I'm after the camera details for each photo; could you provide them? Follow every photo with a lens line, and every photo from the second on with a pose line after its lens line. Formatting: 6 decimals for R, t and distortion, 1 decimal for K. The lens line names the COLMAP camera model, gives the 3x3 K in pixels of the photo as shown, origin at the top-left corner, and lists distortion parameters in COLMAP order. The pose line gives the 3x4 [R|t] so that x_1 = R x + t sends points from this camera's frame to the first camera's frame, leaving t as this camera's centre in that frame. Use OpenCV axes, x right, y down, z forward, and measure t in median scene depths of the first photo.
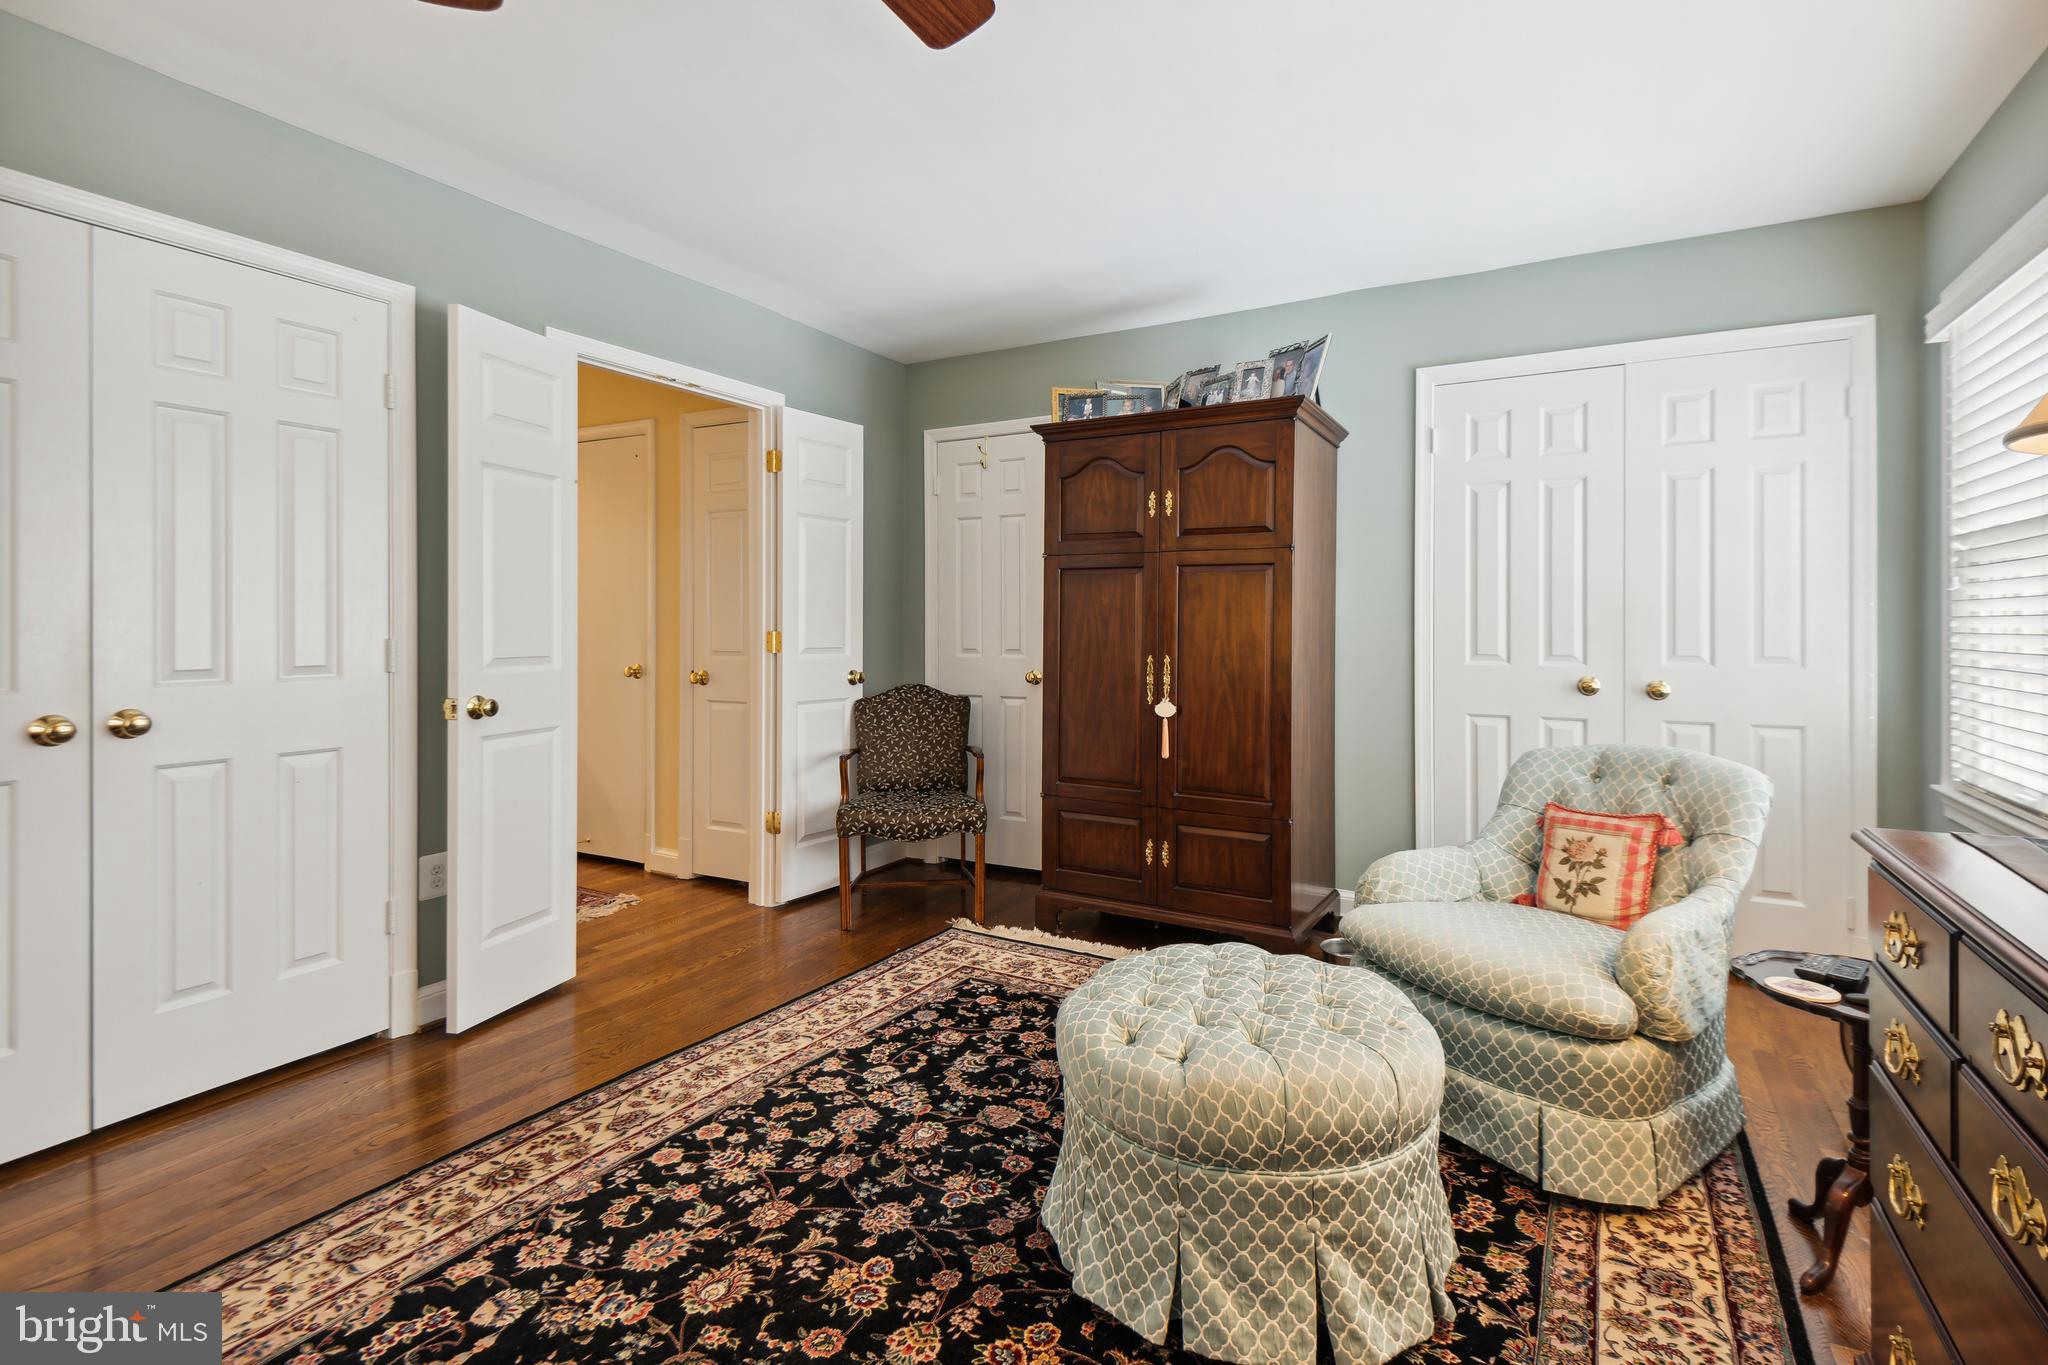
lens RADIAL K [[968.5, 0, 1065.6], [0, 968.5, 623.2], [0, 0, 1]] dist [0.022021, -0.000537]
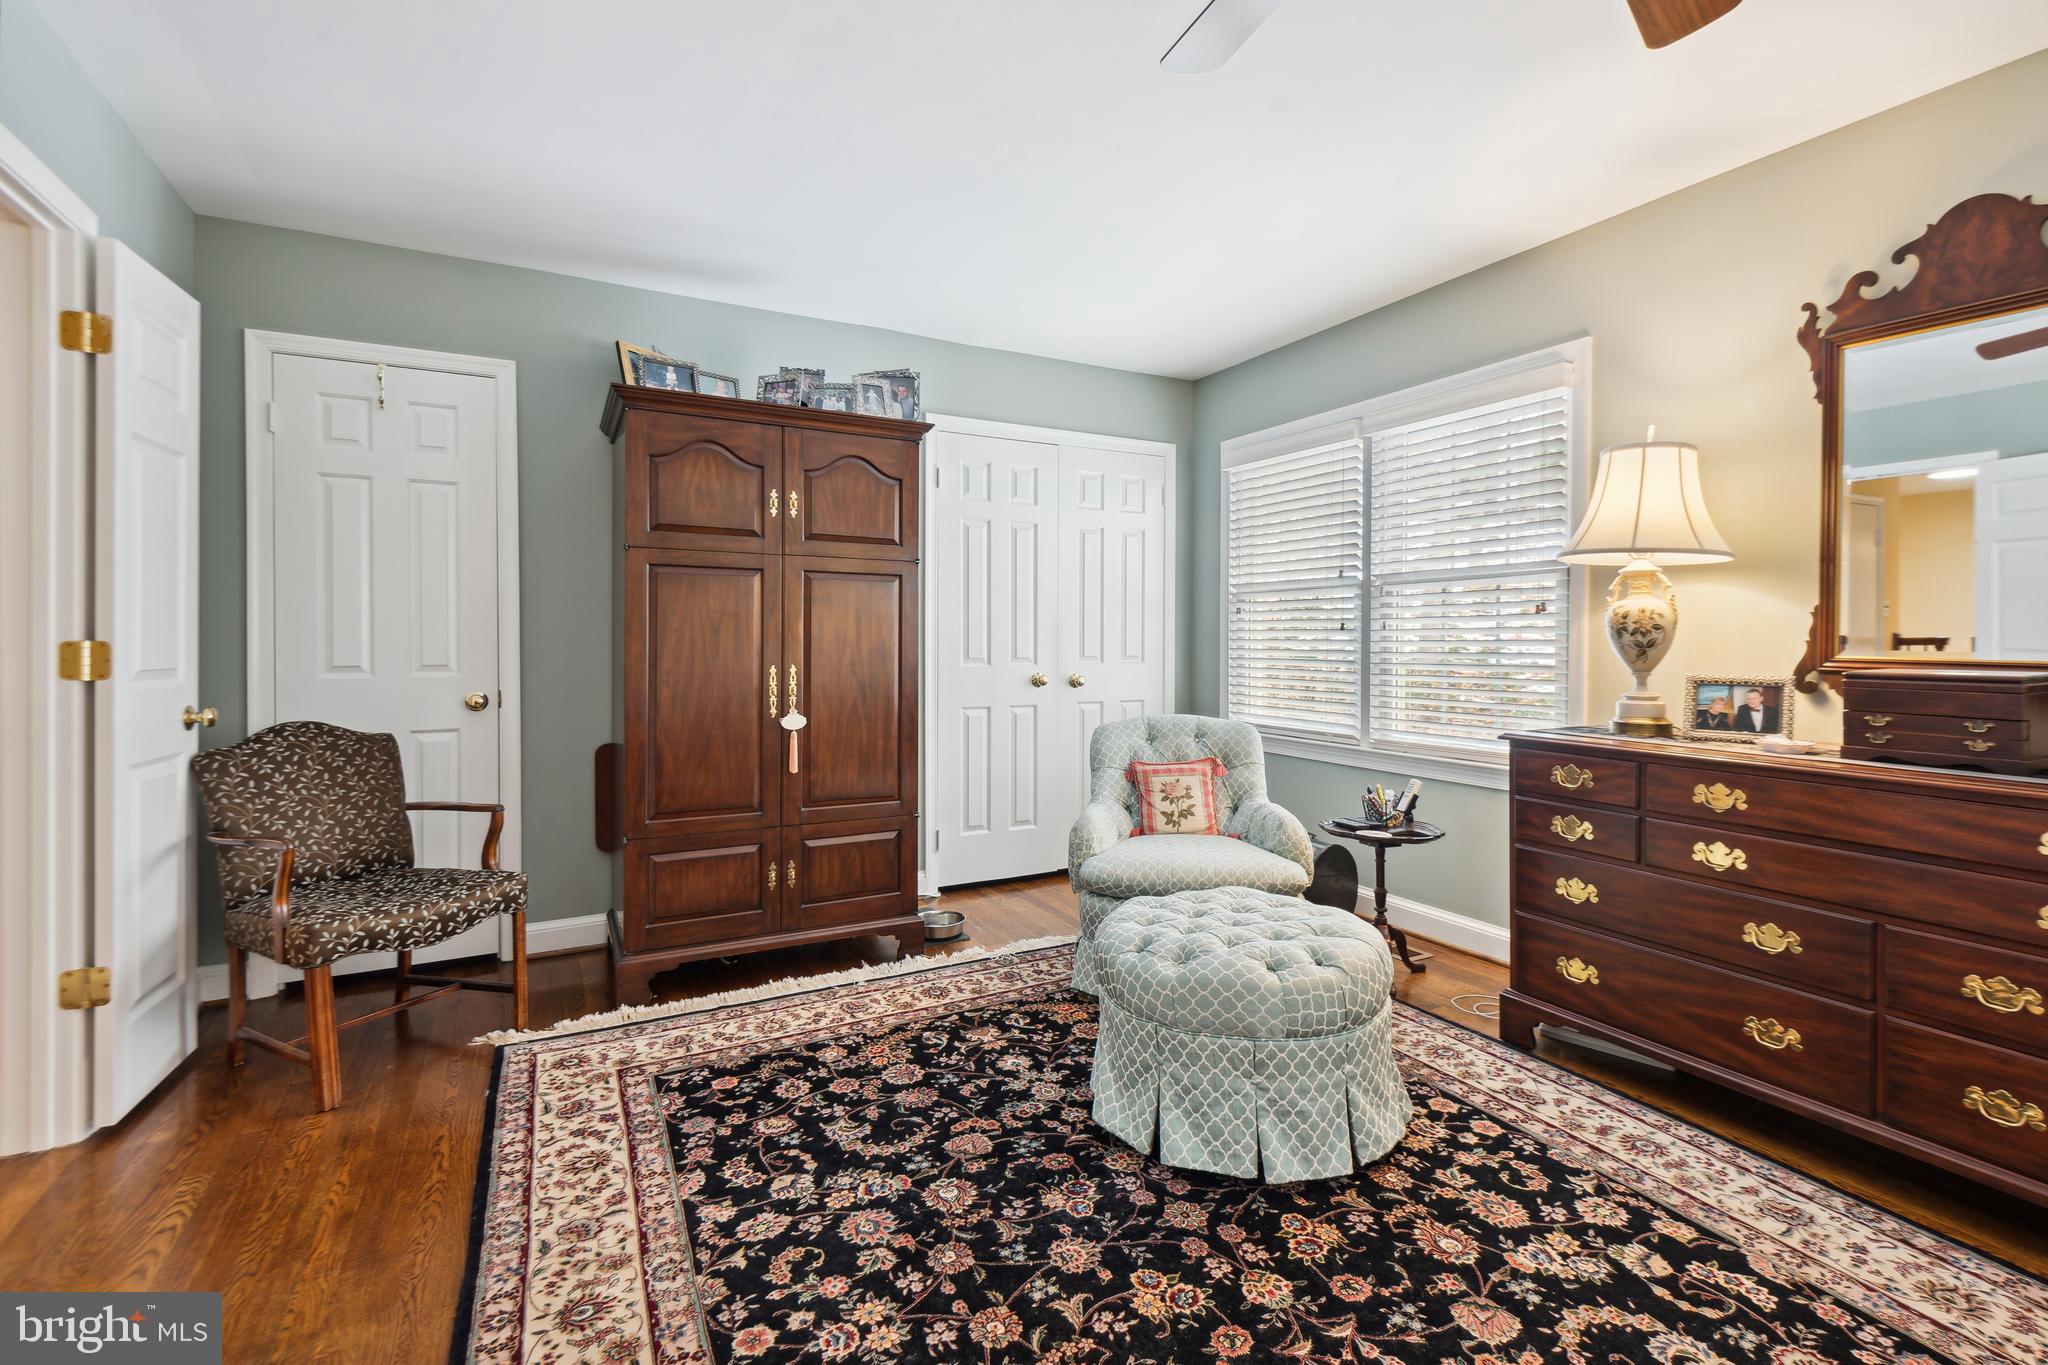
lens RADIAL K [[934.8, 0, 1054.3], [0, 934.8, 643.0], [0, 0, 1]] dist [0.049277, -0.034457]
pose [[0.542459, -0.003530, 0.840075, -0.602389], [-0.002114, 0.999982, 0.005567, 0.007262], [-0.840079, -0.004796, 0.542442, 0.325587]]
